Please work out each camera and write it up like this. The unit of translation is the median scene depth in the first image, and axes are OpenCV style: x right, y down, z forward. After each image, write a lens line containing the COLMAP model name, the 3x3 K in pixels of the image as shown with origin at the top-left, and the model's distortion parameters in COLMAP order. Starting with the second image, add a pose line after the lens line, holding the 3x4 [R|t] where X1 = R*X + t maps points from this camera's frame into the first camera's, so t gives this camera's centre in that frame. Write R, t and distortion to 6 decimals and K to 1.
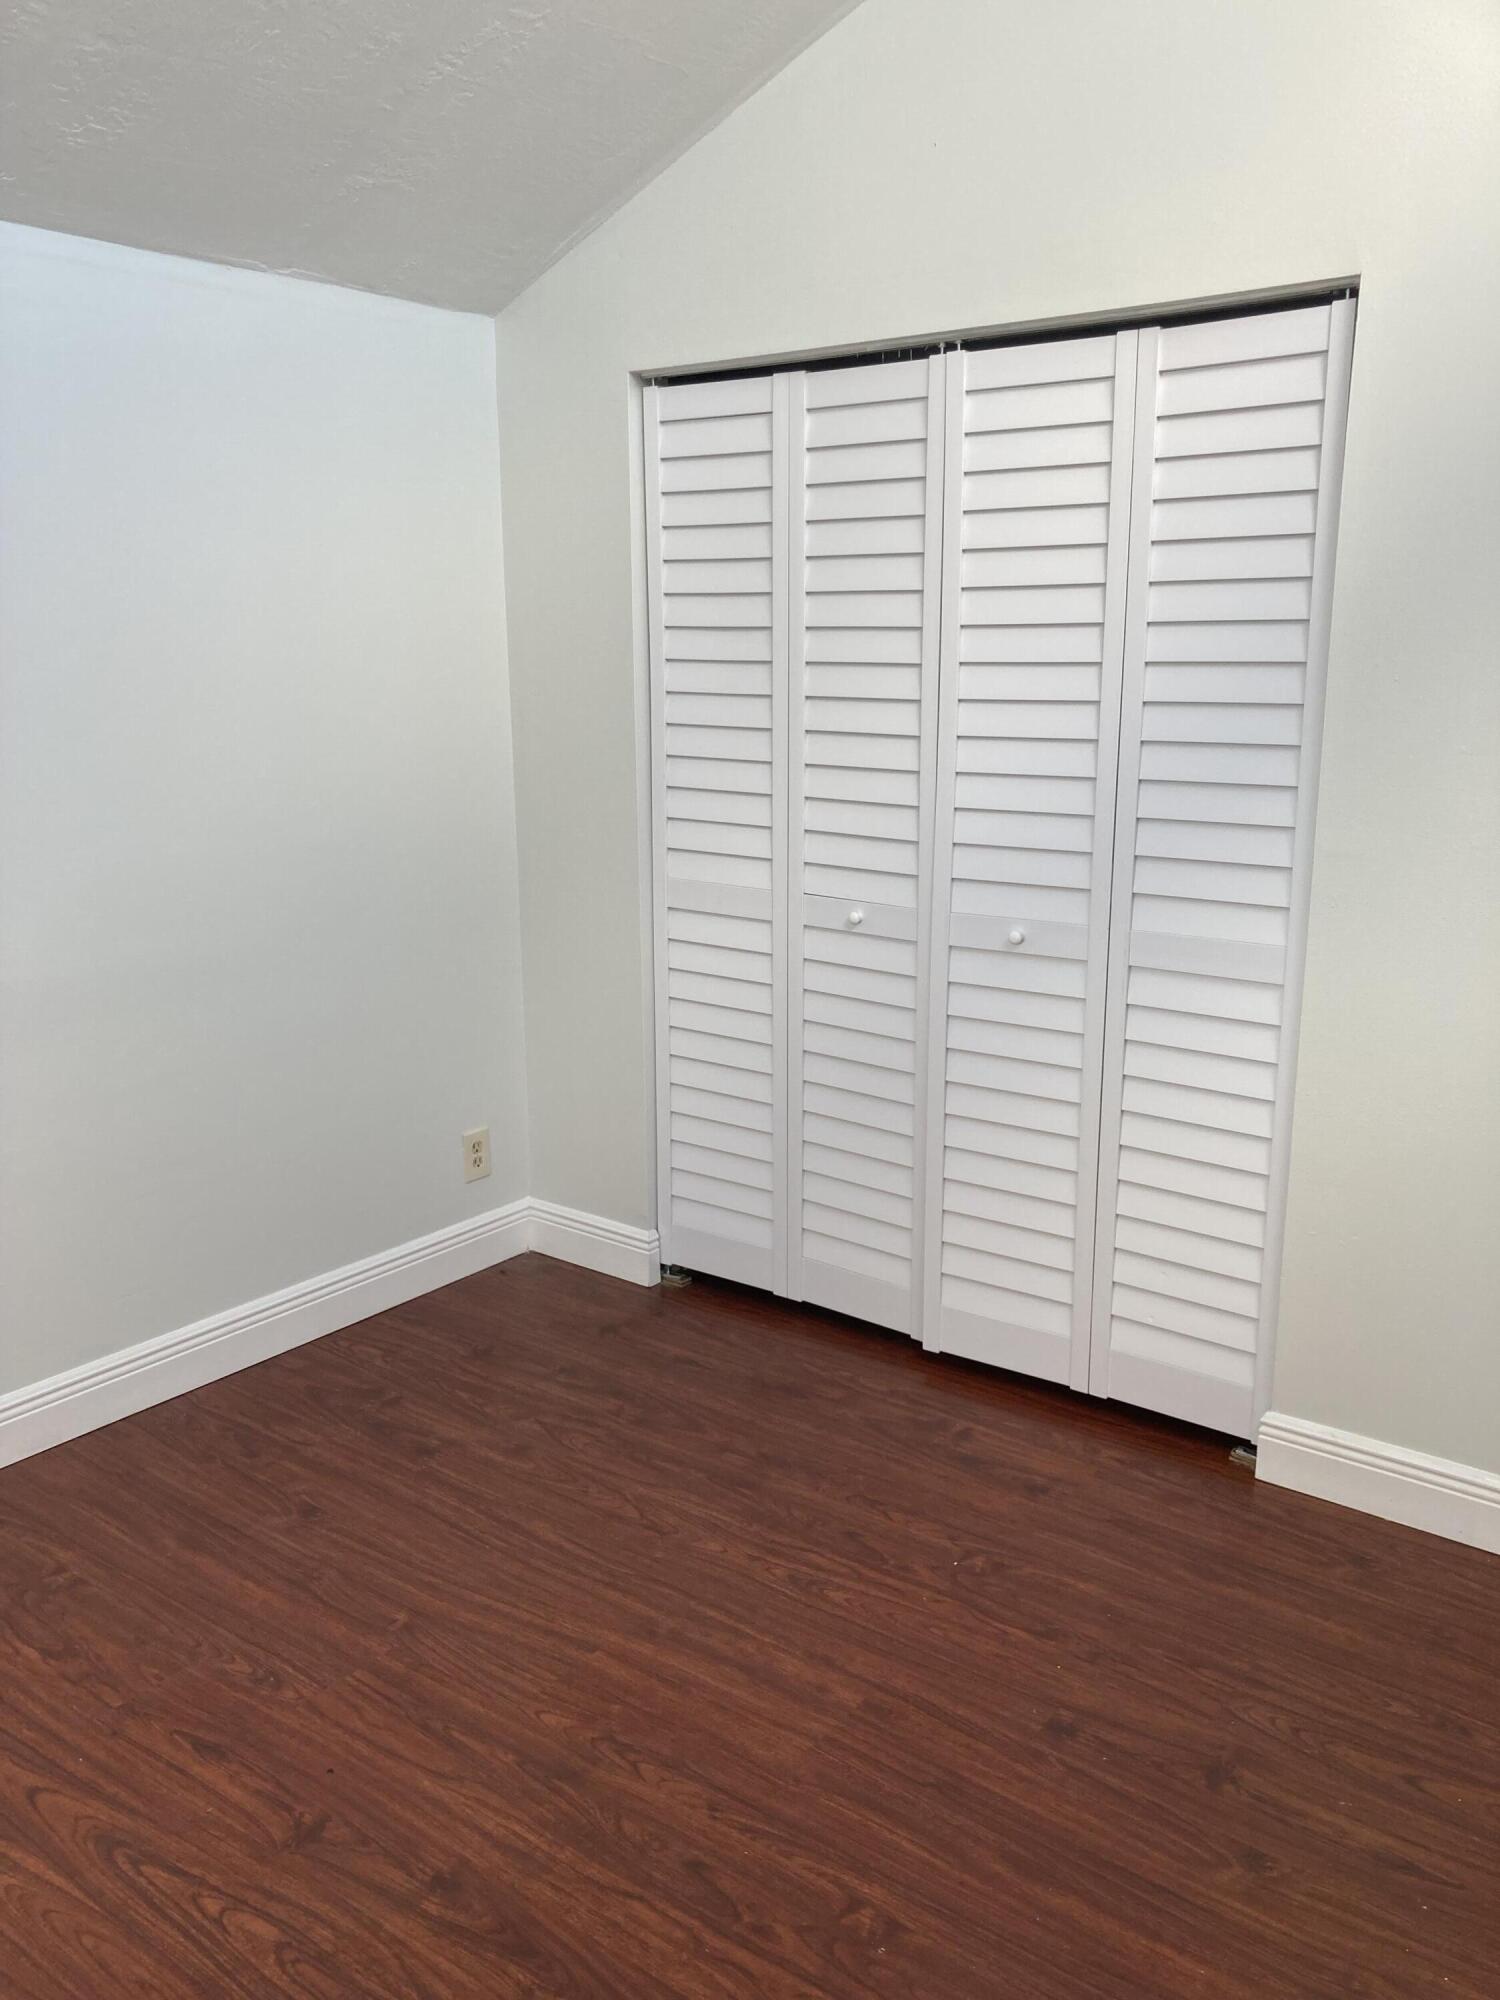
lens RADIAL K [[1633.5, 0, 750.4], [0, 1633.5, 1001.9], [0, 0, 1]] dist [0.032040, -0.033642]
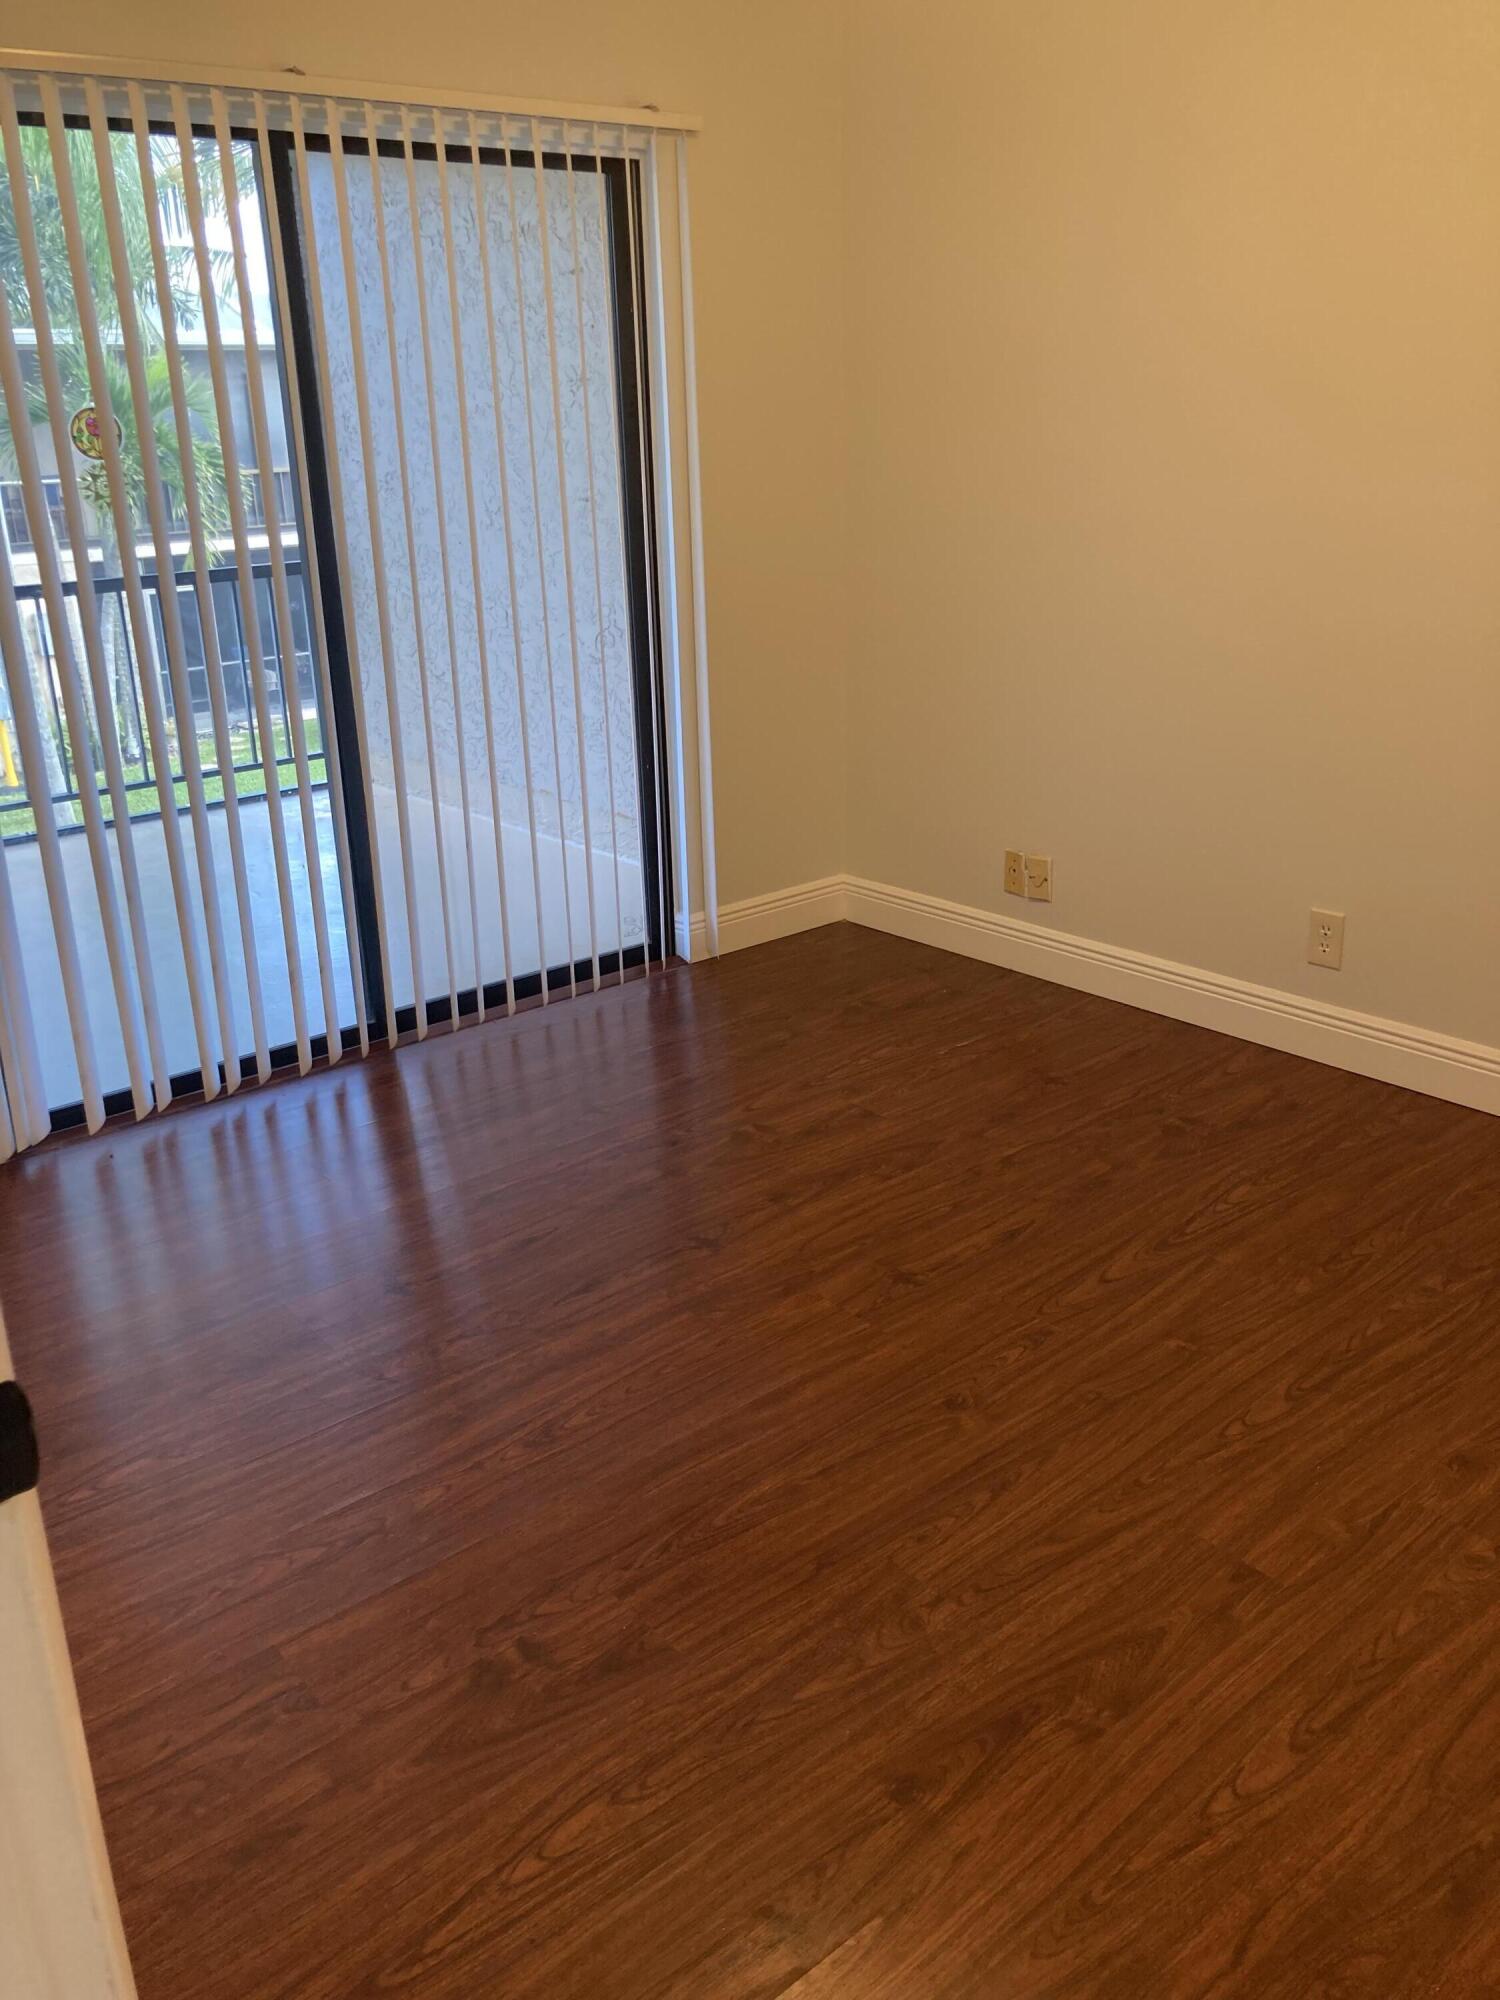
lens RADIAL K [[1633.5, 0, 749.5], [0, 1633.5, 997.3], [0, 0, 1]] dist [0.032040, -0.033642]
pose [[0.213255, -0.329035, 0.919923, -0.874979], [0.253047, 0.928054, 0.273282, -0.105761], [-0.943658, 0.174505, 0.281173, 0.777860]]
